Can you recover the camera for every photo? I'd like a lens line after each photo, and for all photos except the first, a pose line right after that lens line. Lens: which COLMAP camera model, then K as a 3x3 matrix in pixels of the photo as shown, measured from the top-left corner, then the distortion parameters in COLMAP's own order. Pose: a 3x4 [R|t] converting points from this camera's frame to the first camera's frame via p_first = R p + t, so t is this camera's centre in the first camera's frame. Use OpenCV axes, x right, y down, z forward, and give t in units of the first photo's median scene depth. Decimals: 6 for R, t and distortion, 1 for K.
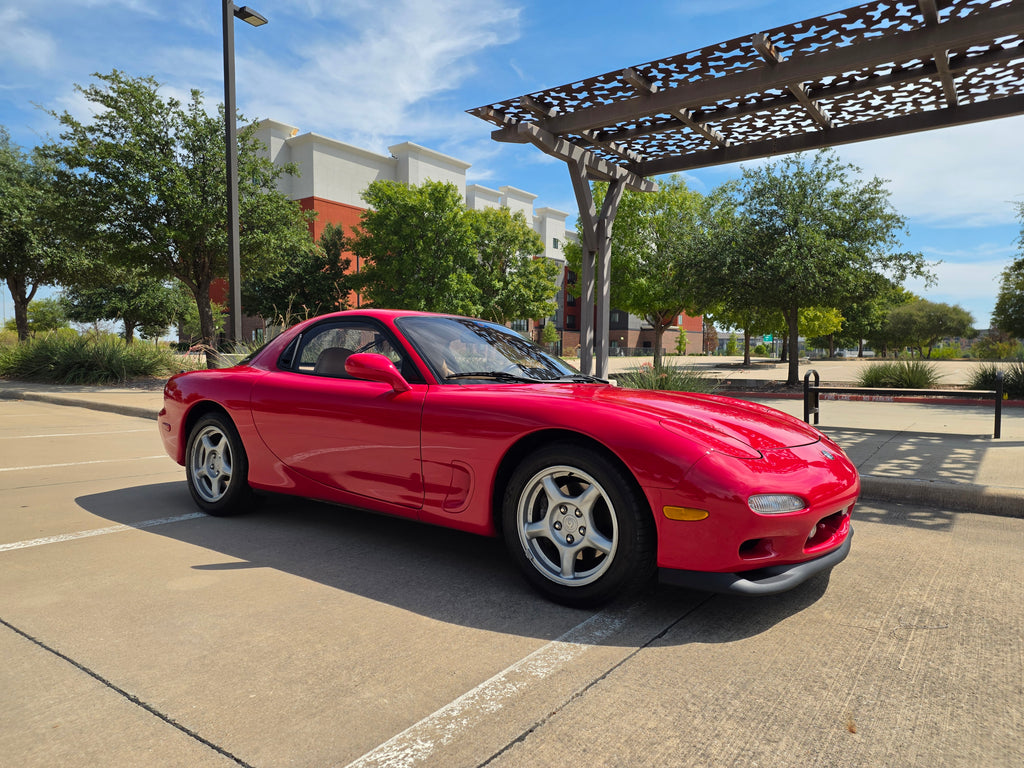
lens RADIAL K [[675.9, 0, 512.0], [0, 675.9, 397.5], [0, 0, 1]] dist [0.080517, -0.070089]
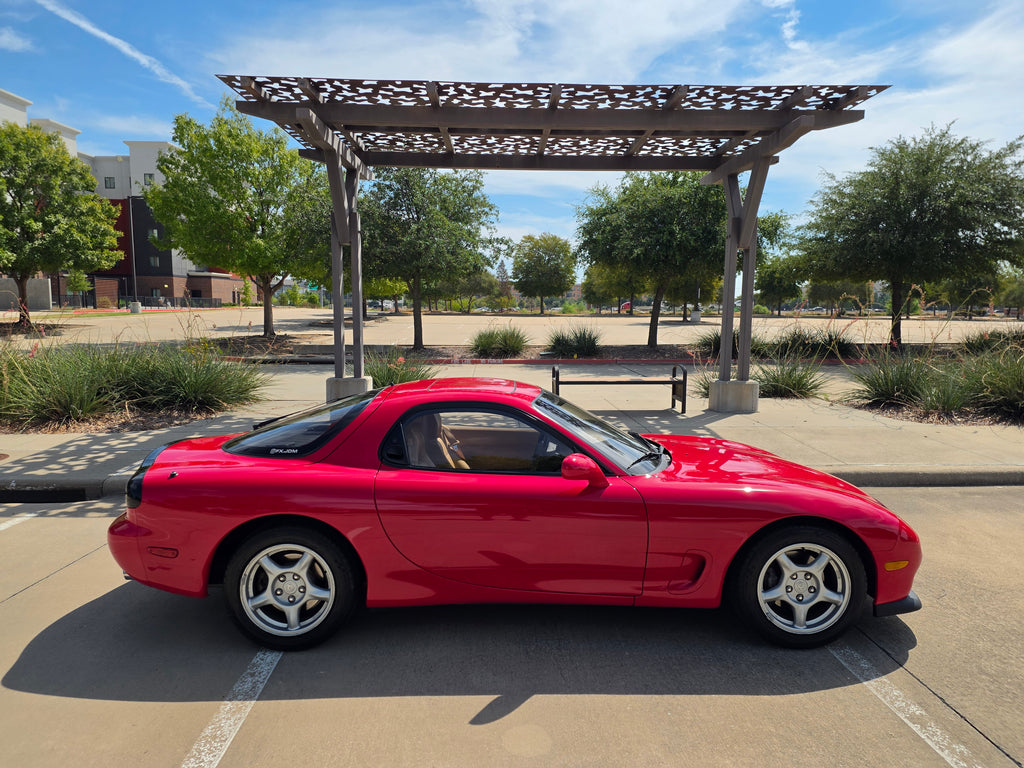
lens RADIAL K [[677.6, 0, 513.6], [0, 677.6, 385.1], [0, 0, 1]] dist [0.100658, -0.093261]
pose [[0.791238, -0.073627, 0.607059, -0.182633], [0.035740, 0.996596, 0.074290, -0.050632], [-0.610462, -0.037085, 0.791177, 0.051916]]
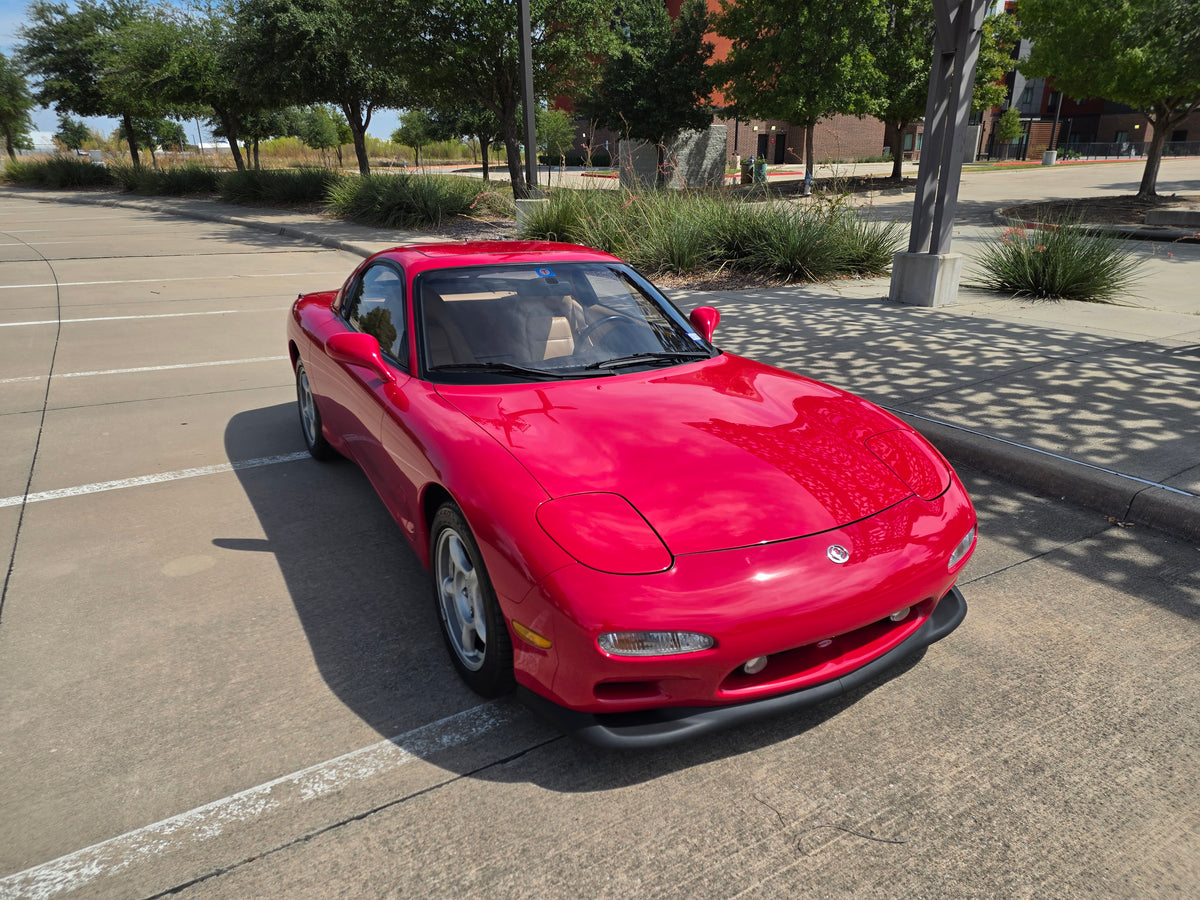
lens RADIAL K [[786.9, 0, 606.2], [0, 786.9, 453.8], [0, 0, 1]] dist [0.069621, -0.053805]
pose [[0.919855, 0.120602, -0.373257, 0.095543], [-0.006351, 0.956017, 0.293244, -0.043602], [0.392206, -0.267372, 0.880163, 0.043474]]
